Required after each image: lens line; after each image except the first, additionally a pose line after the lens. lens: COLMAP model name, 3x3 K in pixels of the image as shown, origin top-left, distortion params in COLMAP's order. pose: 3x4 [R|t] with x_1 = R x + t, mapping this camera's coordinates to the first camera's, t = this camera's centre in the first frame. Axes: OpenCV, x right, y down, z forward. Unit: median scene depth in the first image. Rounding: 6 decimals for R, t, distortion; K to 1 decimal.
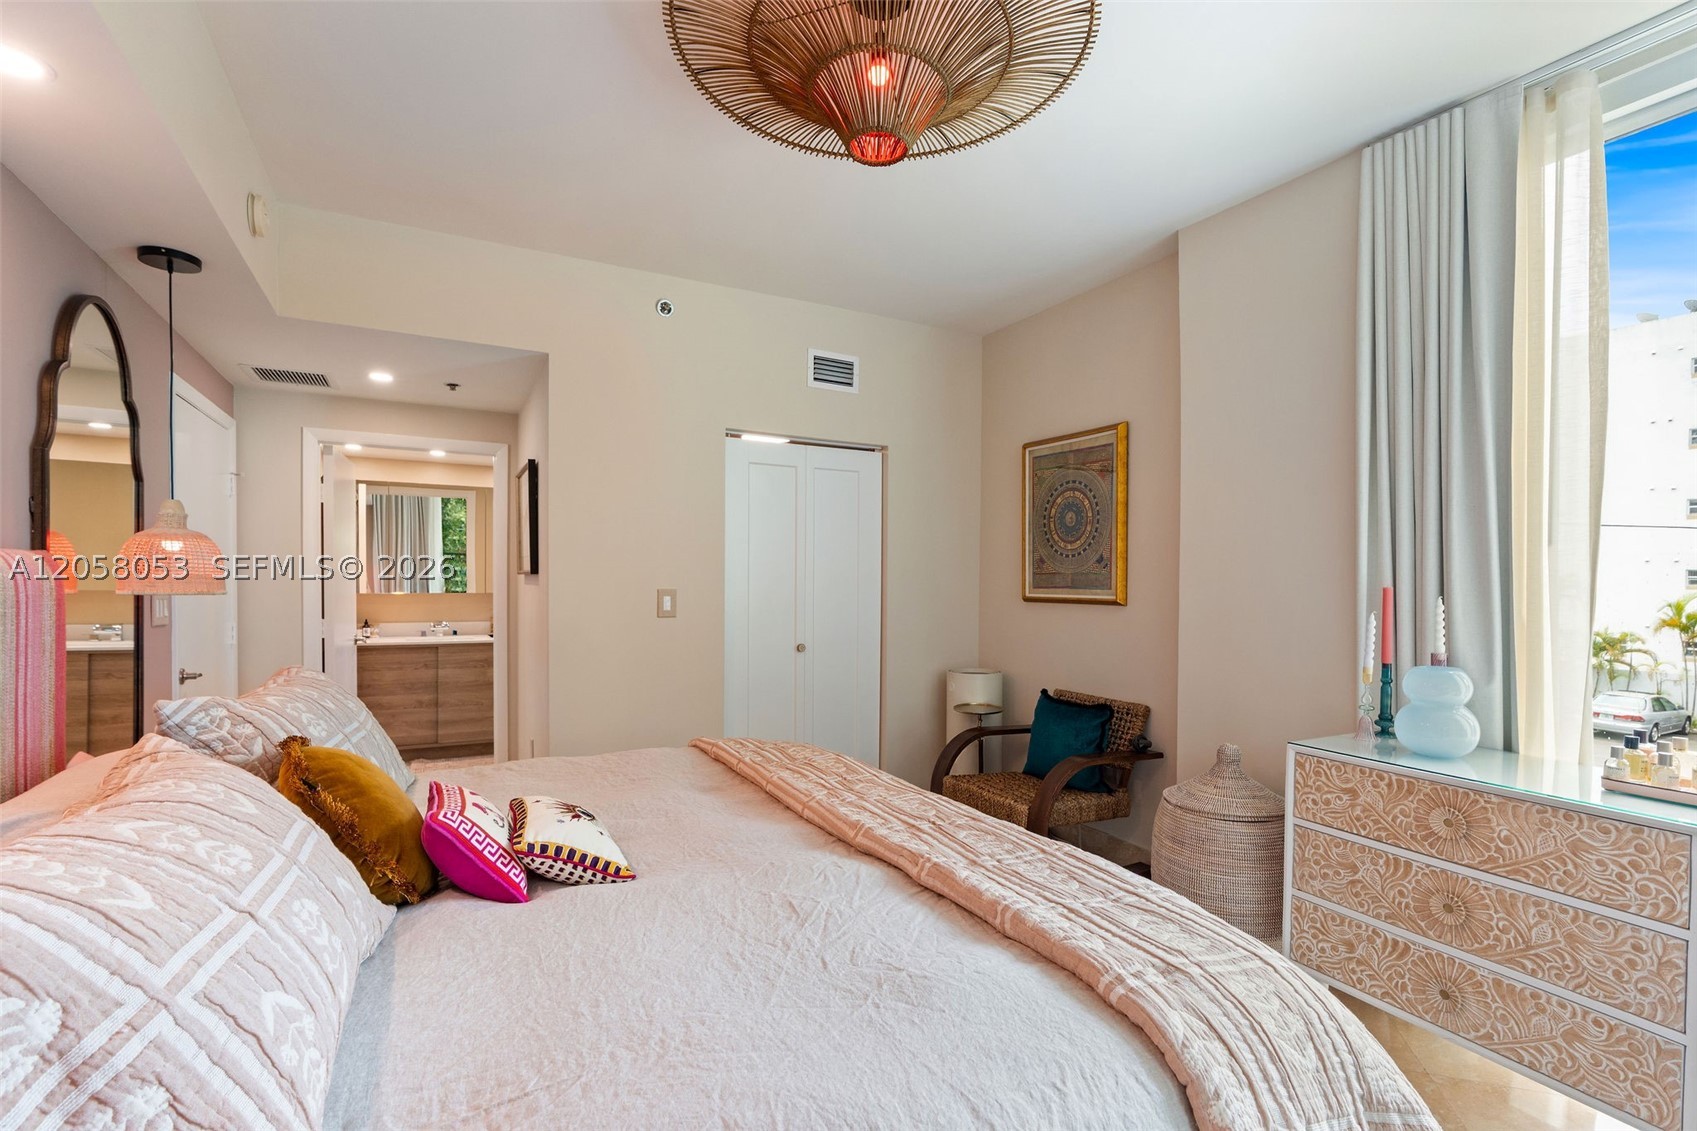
lens RADIAL K [[779.4, 0, 845.5], [0, 779.4, 576.0], [0, 0, 1]] dist [-0.000241, 0.000187]
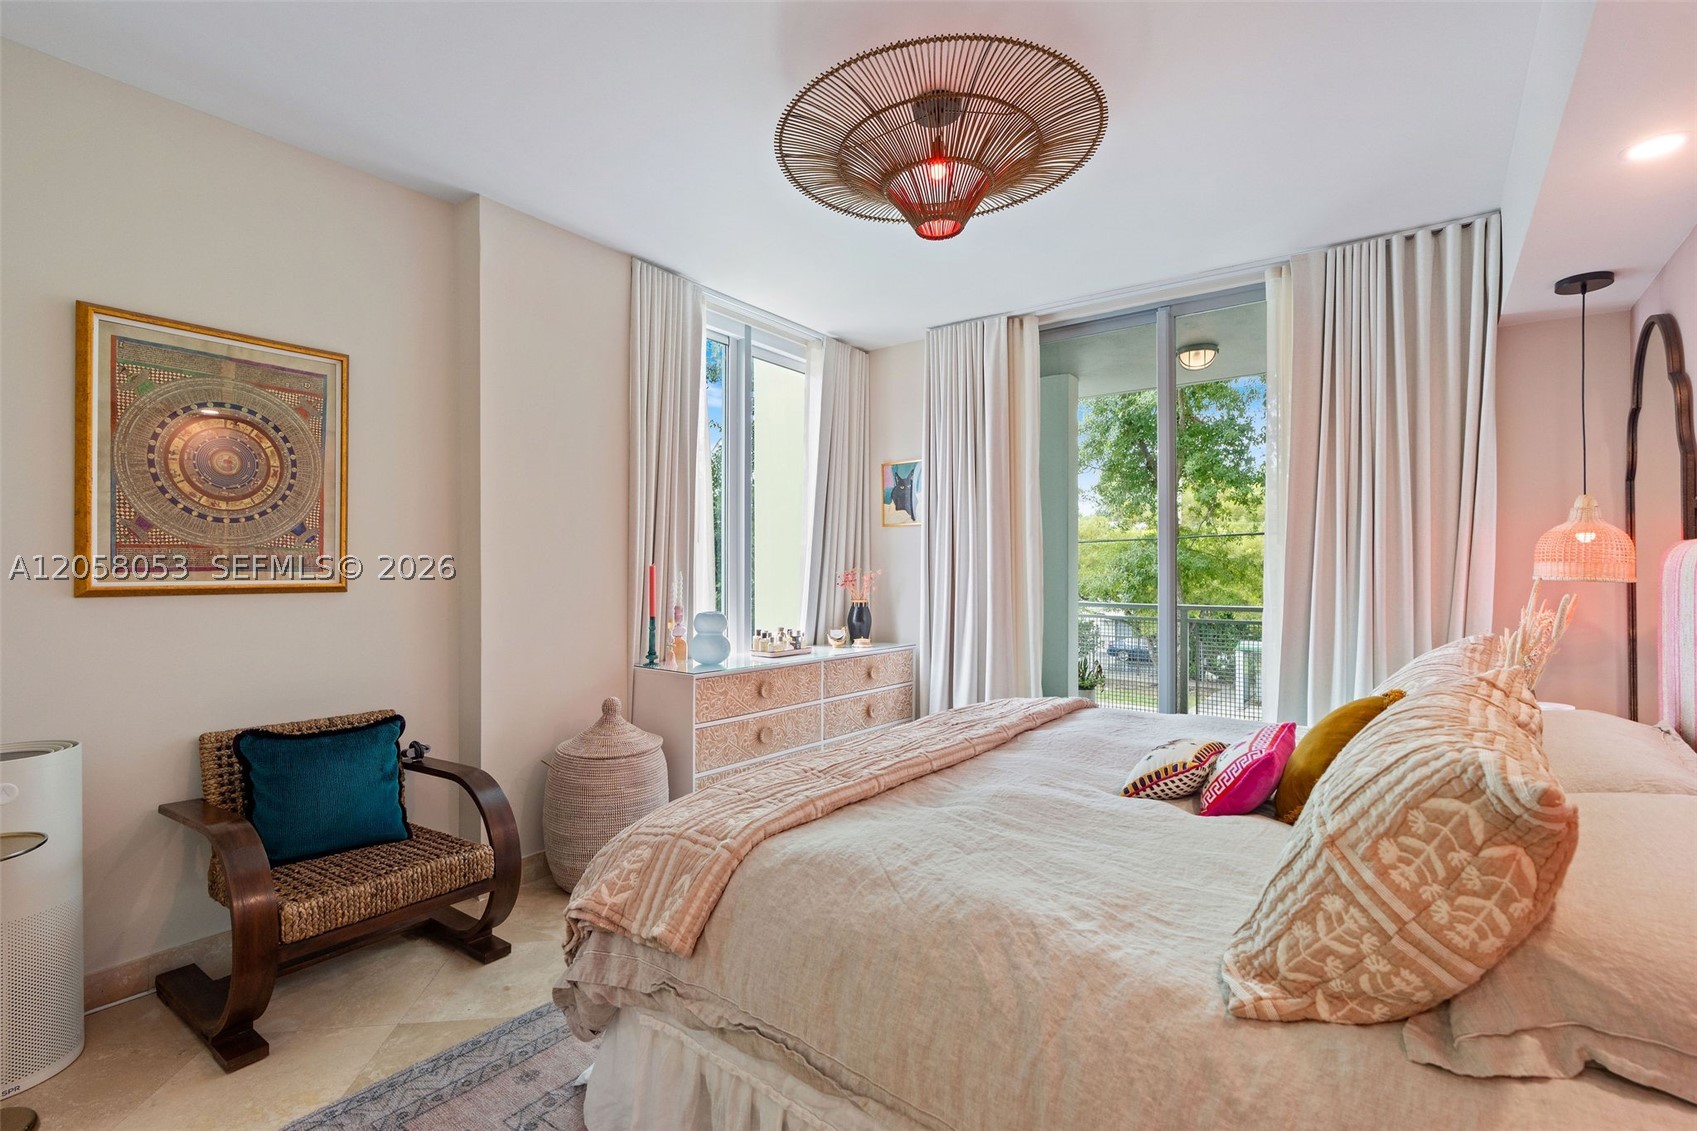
lens RADIAL K [[767.1, 0, 842.6], [0, 767.1, 559.4], [0, 0, 1]] dist [-0.005132, -0.000481]
pose [[-0.414208, 0.013981, 0.910075, -0.539364], [-0.001386, 0.999871, -0.015991, 0.017177], [-0.910181, -0.007885, -0.414135, 0.872691]]
